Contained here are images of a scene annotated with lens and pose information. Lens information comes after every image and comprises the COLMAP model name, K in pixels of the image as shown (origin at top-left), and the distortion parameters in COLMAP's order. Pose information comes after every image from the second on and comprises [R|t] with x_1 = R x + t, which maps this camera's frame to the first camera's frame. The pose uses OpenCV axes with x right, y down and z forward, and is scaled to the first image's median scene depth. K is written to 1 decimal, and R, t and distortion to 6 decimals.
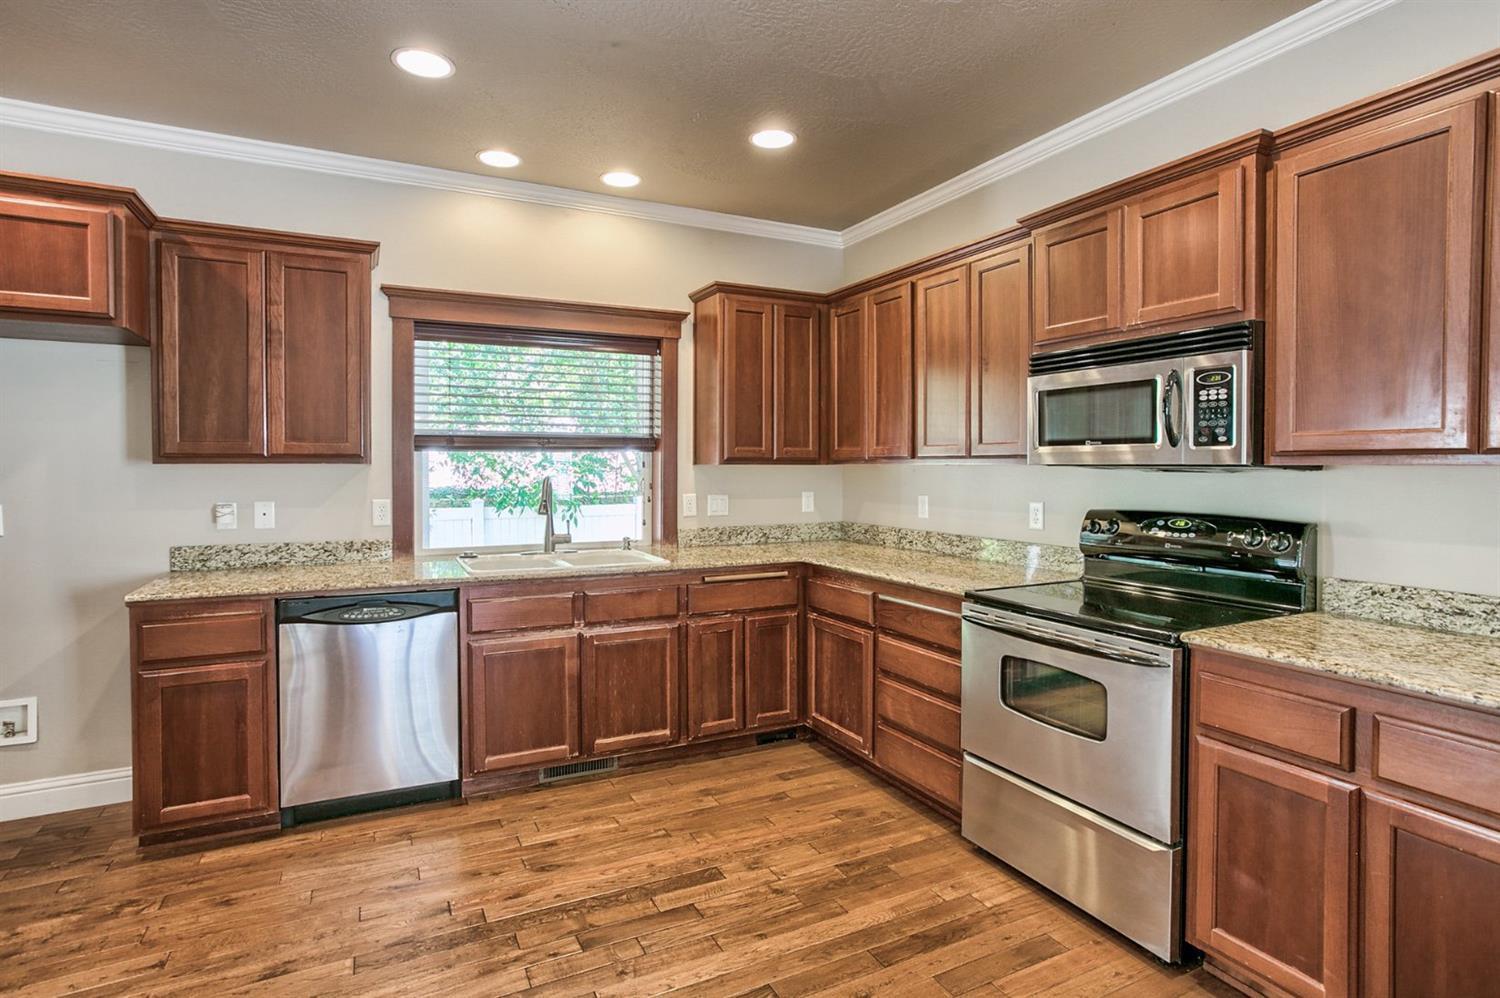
lens RADIAL K [[735.9, 0, 753.0], [0, 735.9, 460.2], [0, 0, 1]] dist [-0.000273, 0.000150]
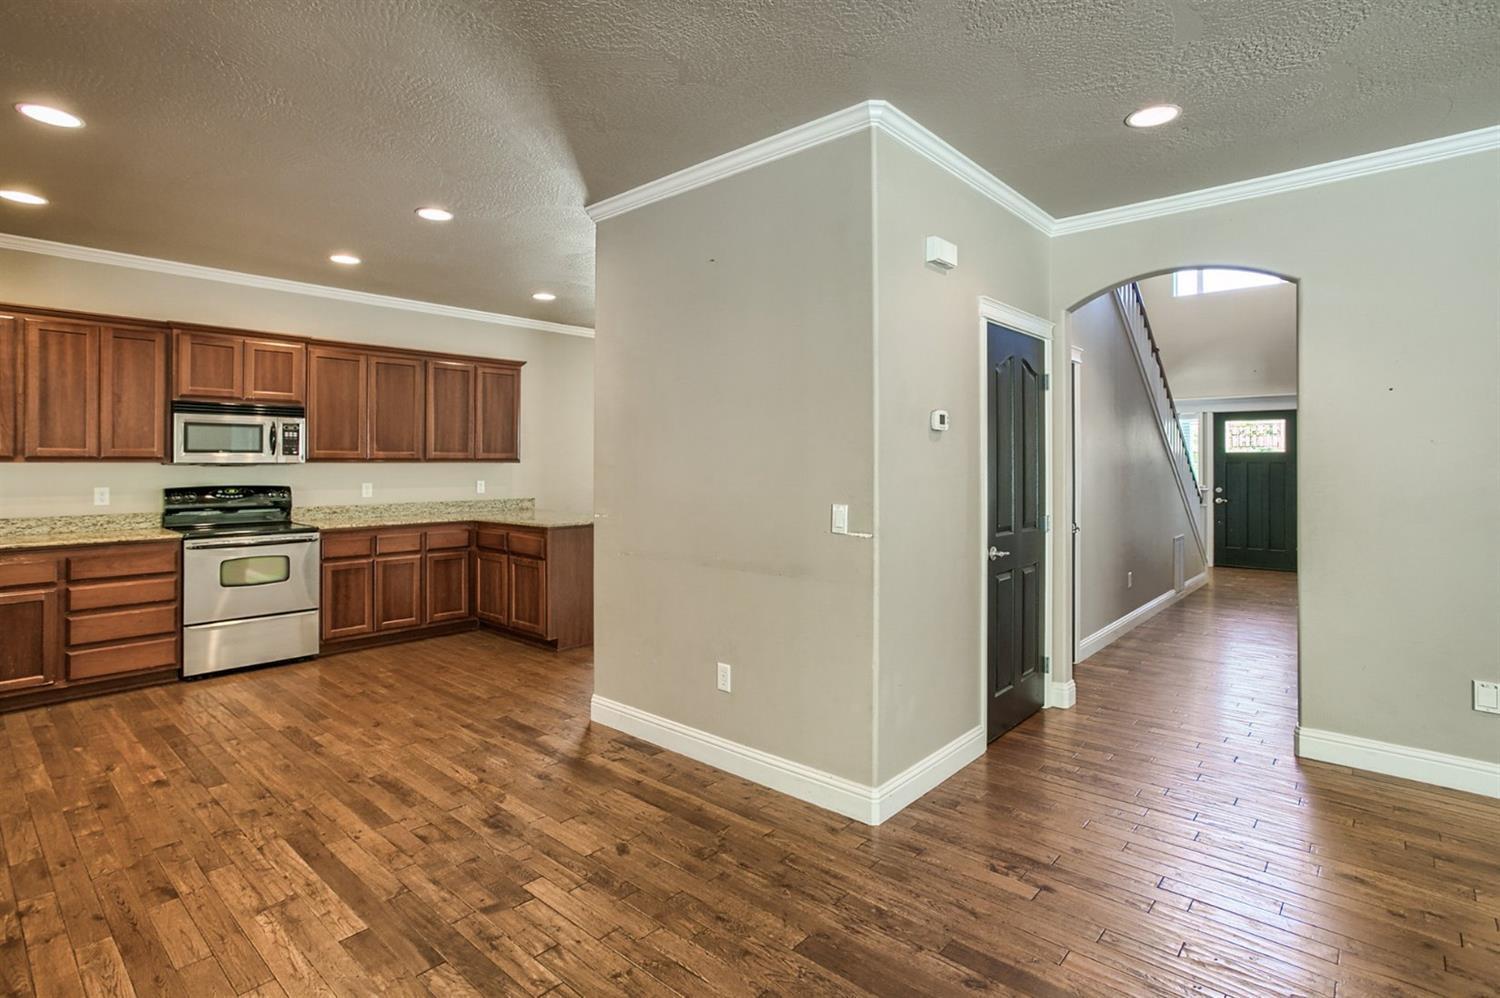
lens RADIAL K [[735.9, 0, 753.0], [0, 735.9, 460.2], [0, 0, 1]] dist [-0.000273, 0.000150]
pose [[-0.346632, -0.001436, 0.938000, -2.067631], [-0.006162, 0.999981, -0.000746, -0.009330], [-0.937981, -0.006038, -0.346634, 0.373257]]
